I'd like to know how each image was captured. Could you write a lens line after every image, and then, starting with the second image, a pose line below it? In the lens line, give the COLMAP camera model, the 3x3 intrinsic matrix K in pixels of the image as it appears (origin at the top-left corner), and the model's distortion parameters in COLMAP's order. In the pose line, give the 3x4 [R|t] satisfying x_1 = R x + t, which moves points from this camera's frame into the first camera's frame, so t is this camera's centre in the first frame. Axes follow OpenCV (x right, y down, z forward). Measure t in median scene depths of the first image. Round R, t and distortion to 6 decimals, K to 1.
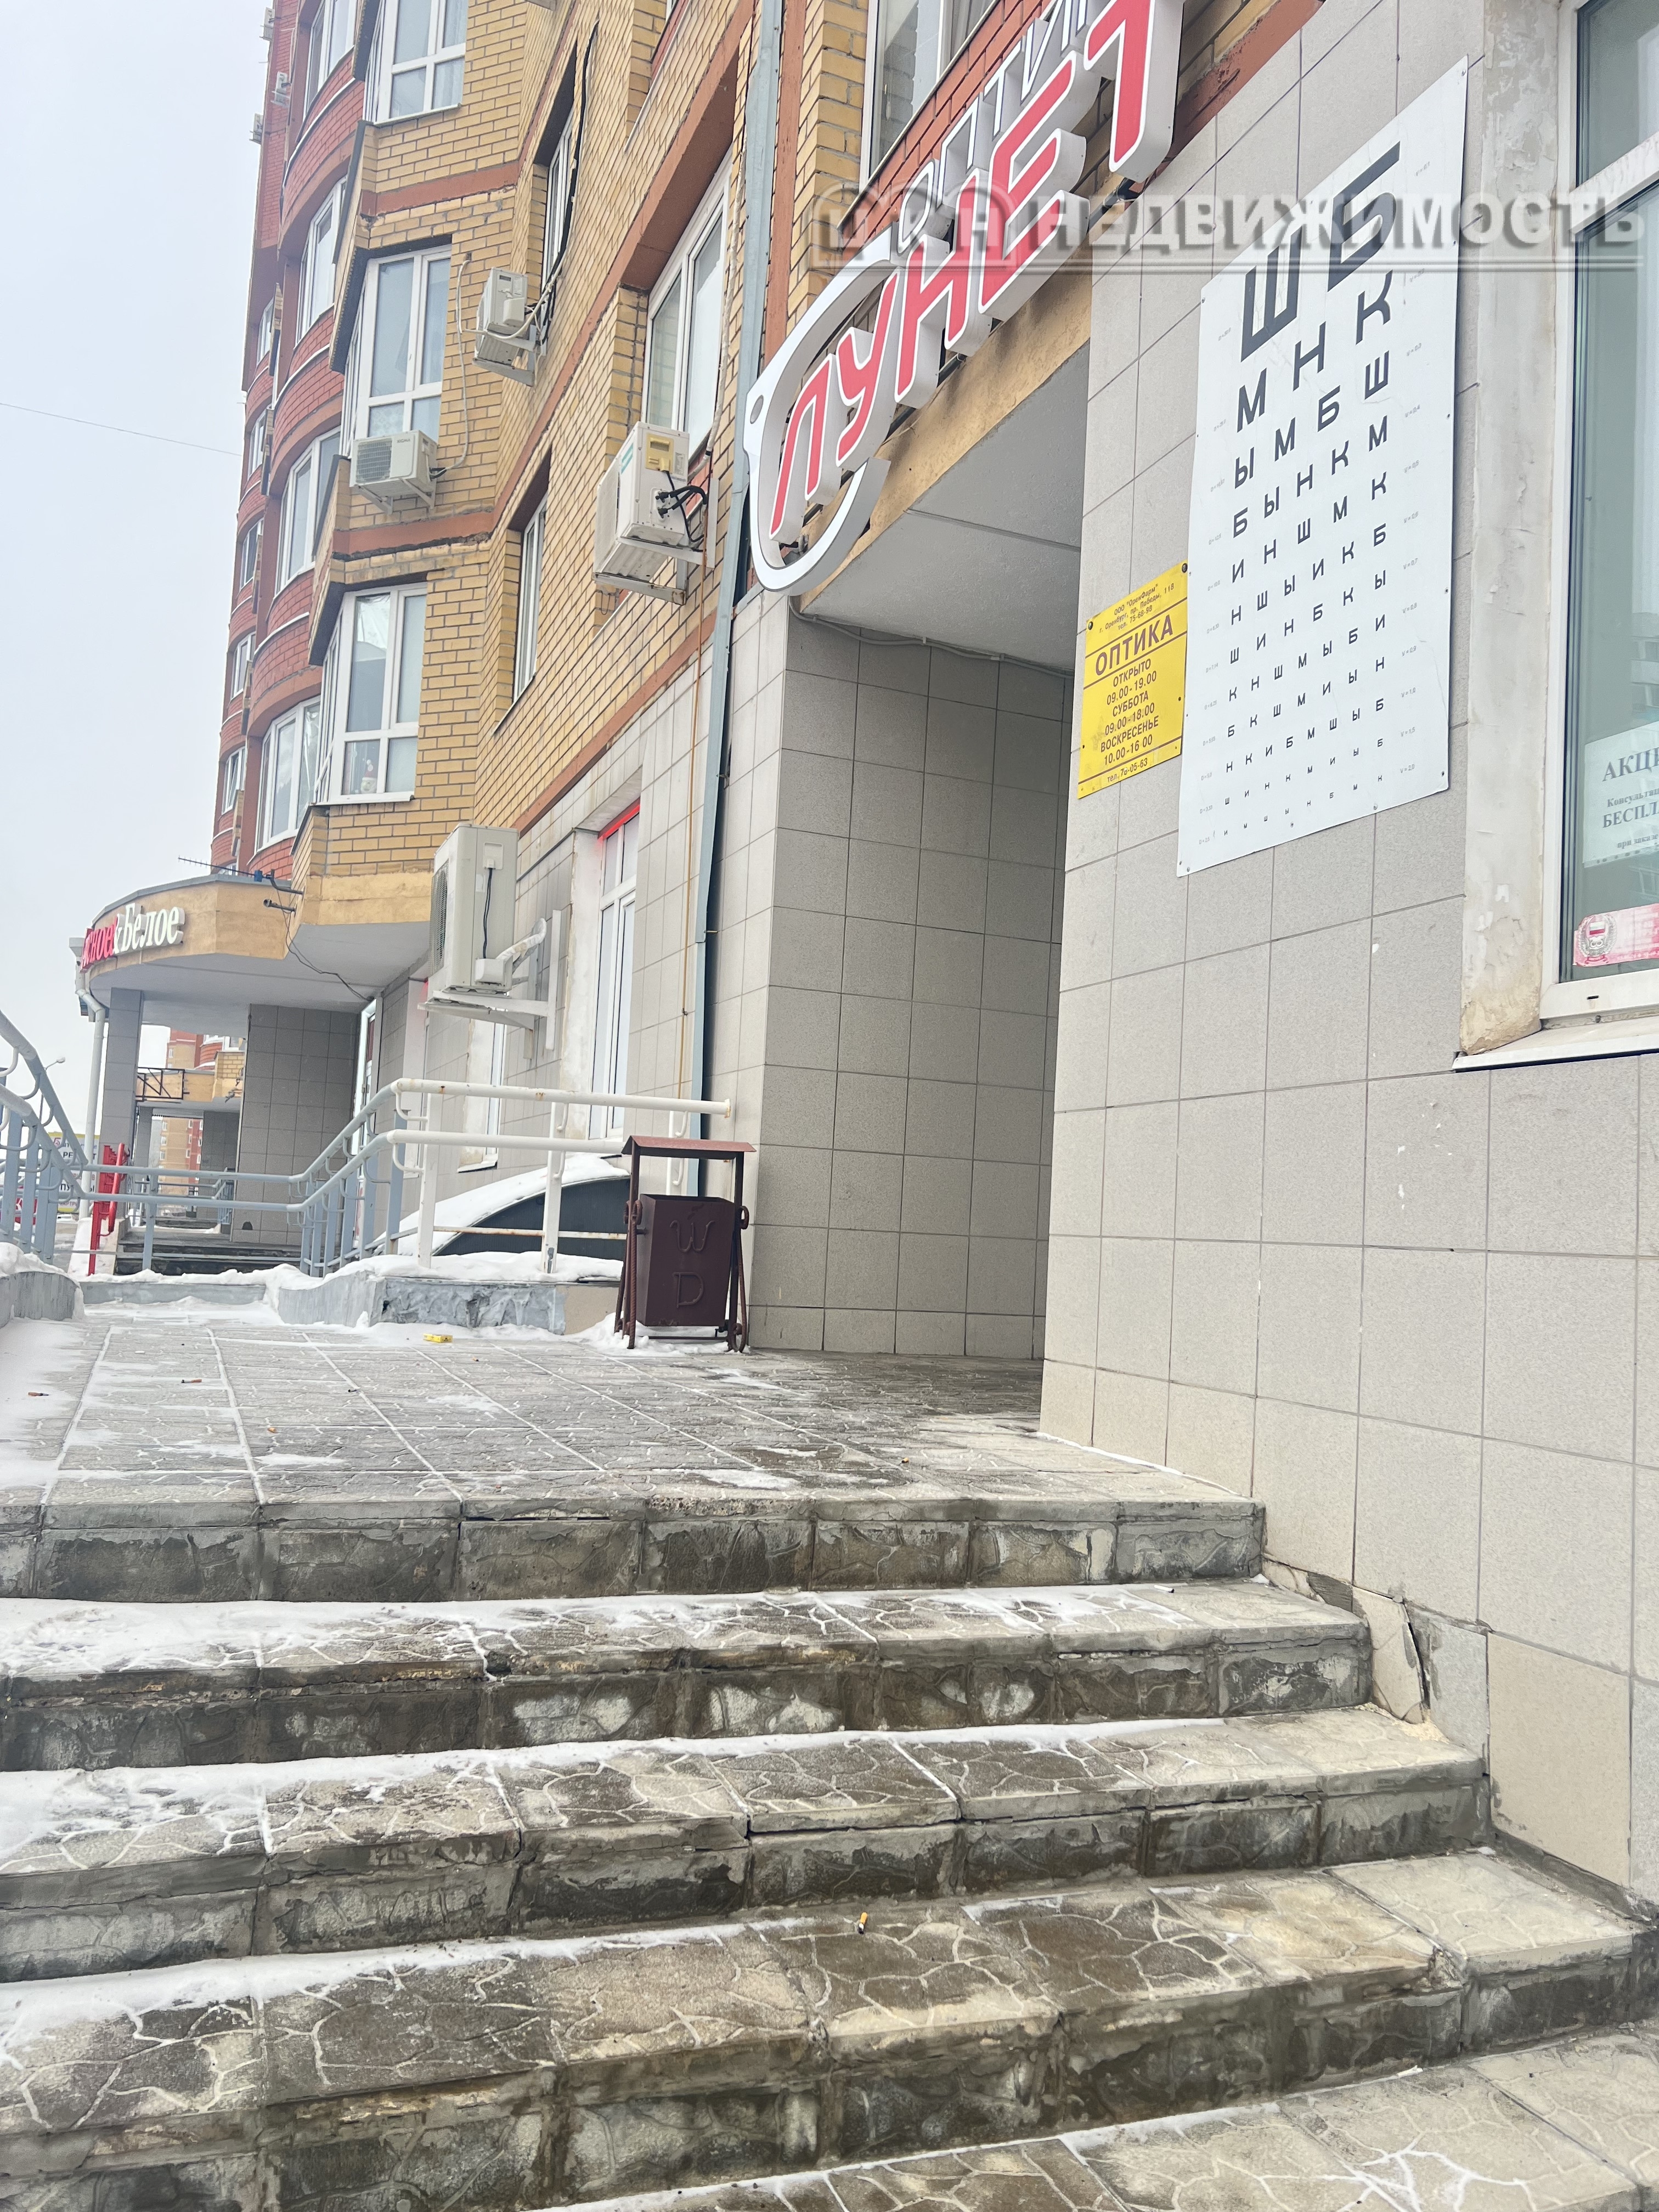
lens RADIAL K [[1671.5, 0, 829.5], [0, 1671.5, 1106.0], [0, 0, 1]] dist [0.043604, -0.049848]
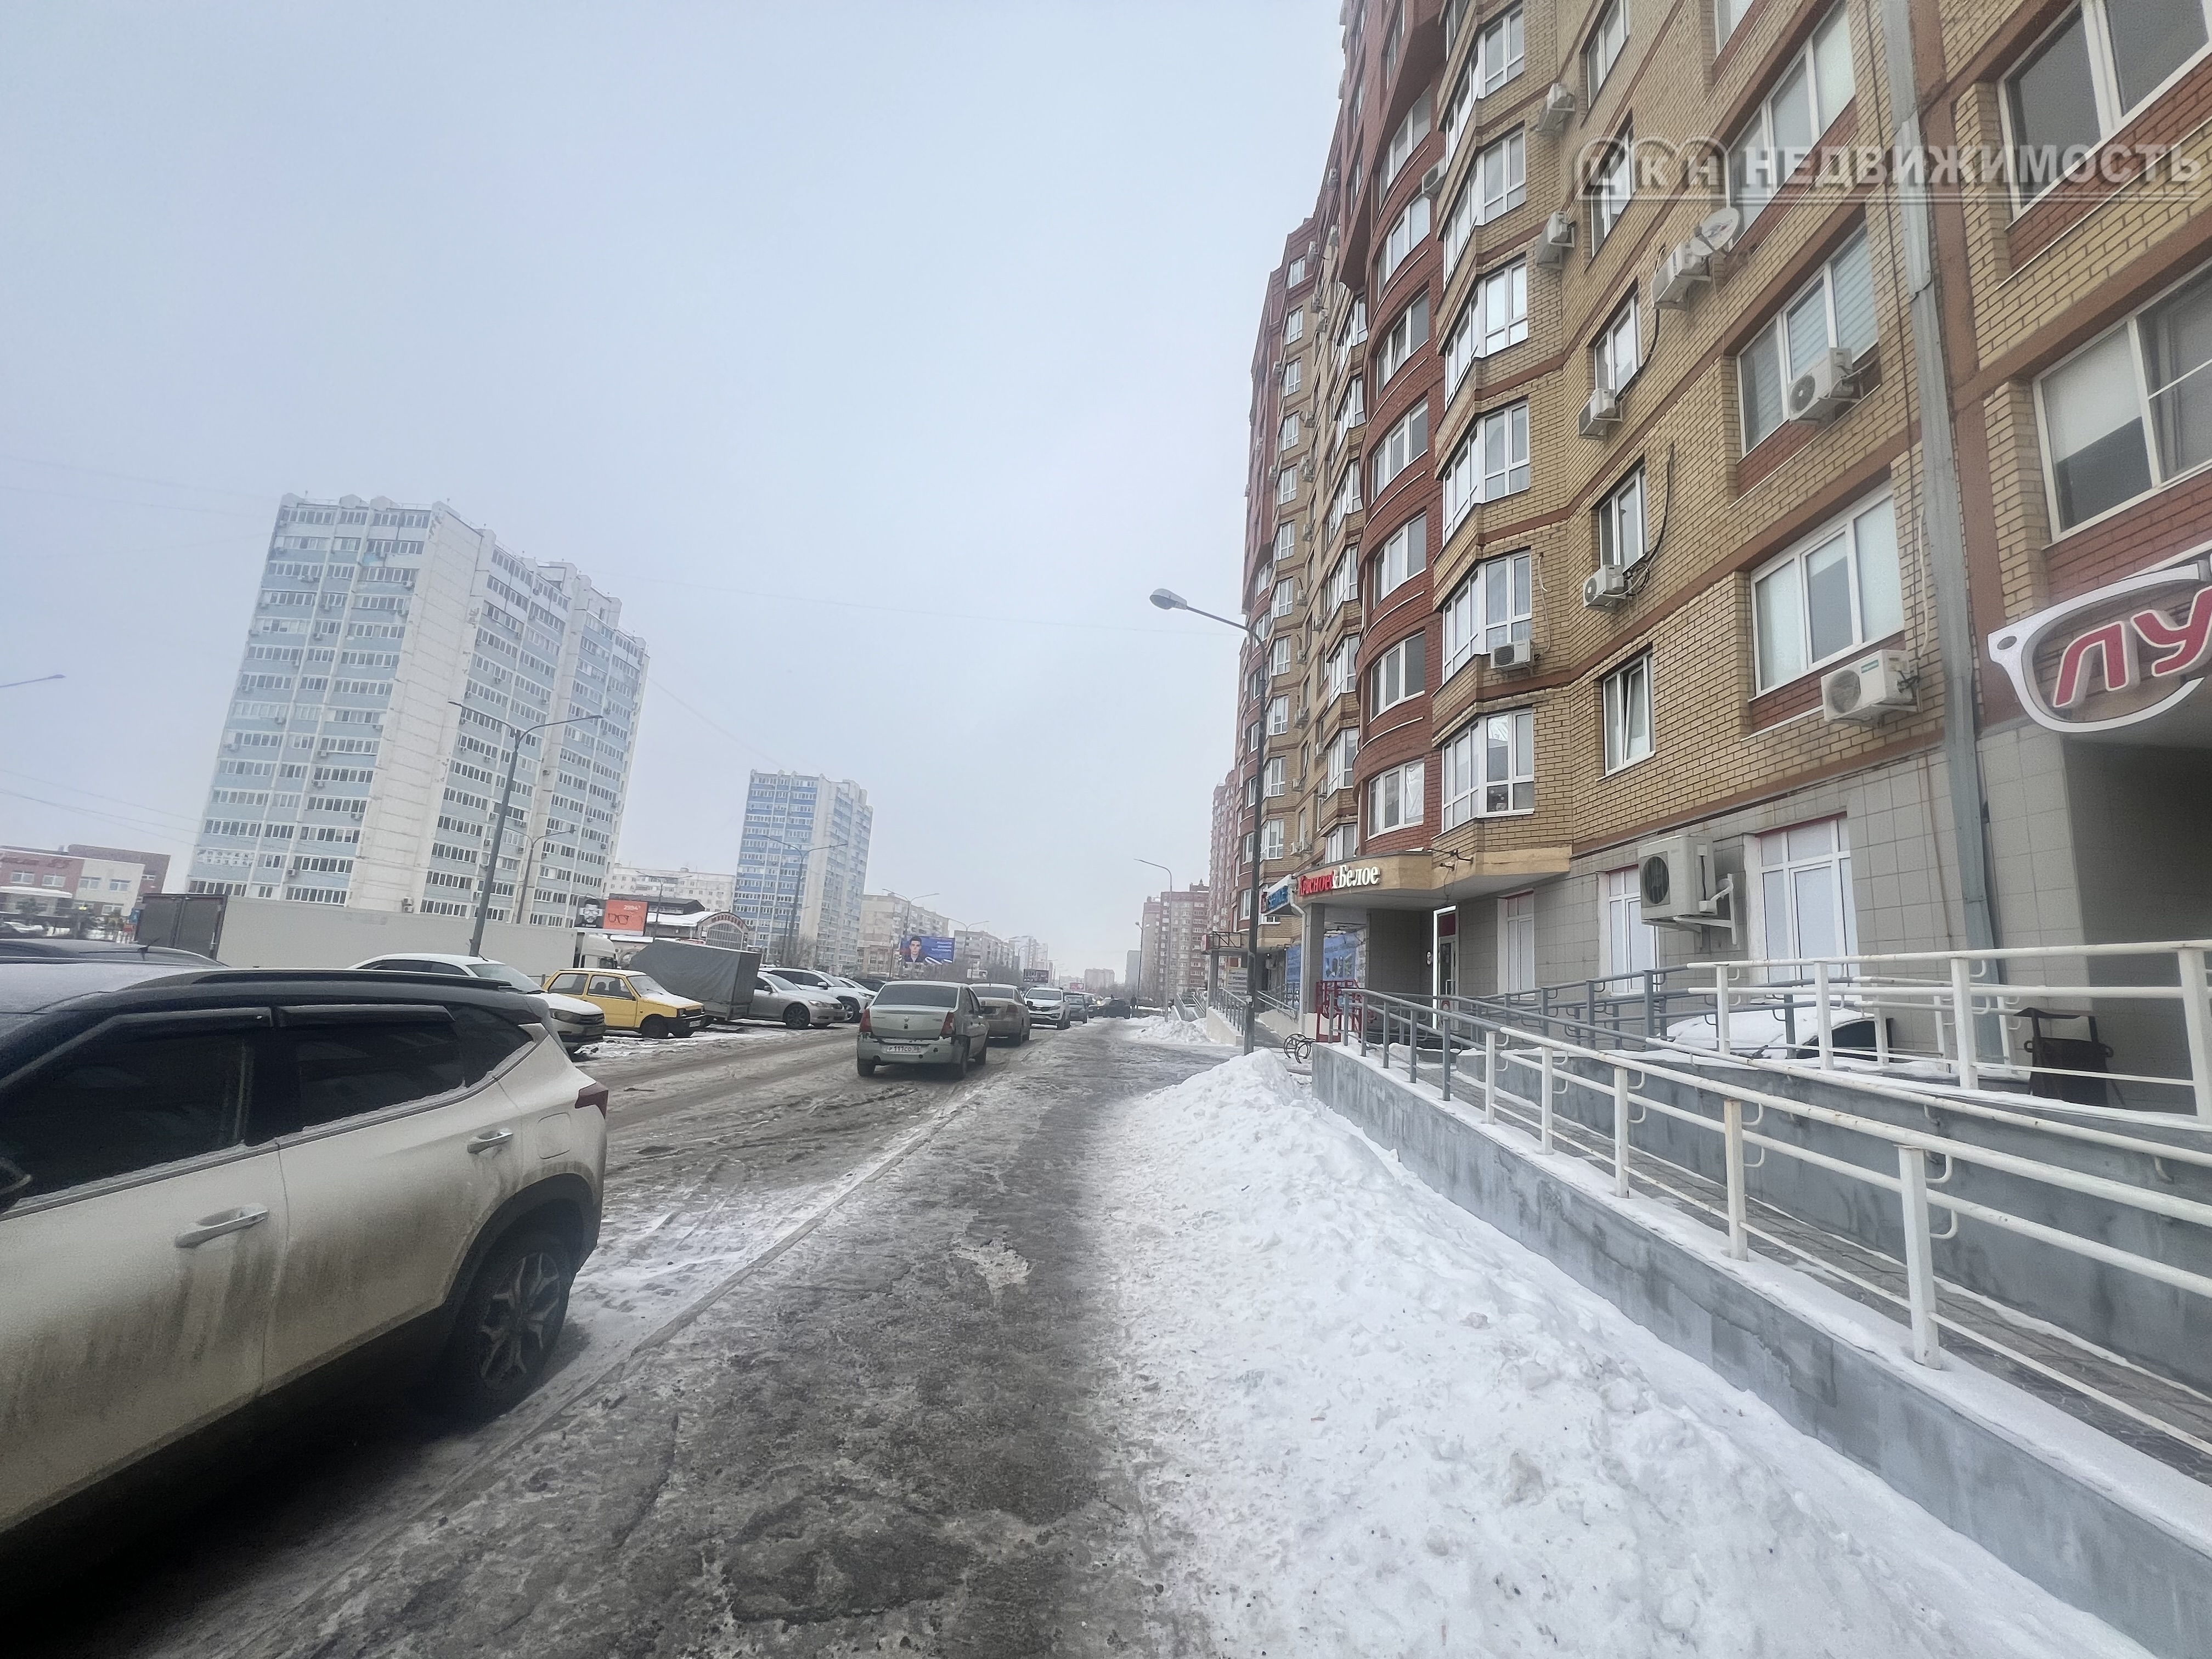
lens RADIAL K [[889.5, 0, 1105.4], [0, 889.5, 834.2], [0, 0, 1]] dist [-0.000839, 0.000161]
pose [[0.920512, -0.056229, -0.386646, -1.333651], [0.009385, 0.992487, -0.121992, -0.127240], [0.390601, 0.108666, 0.914124, -0.807501]]
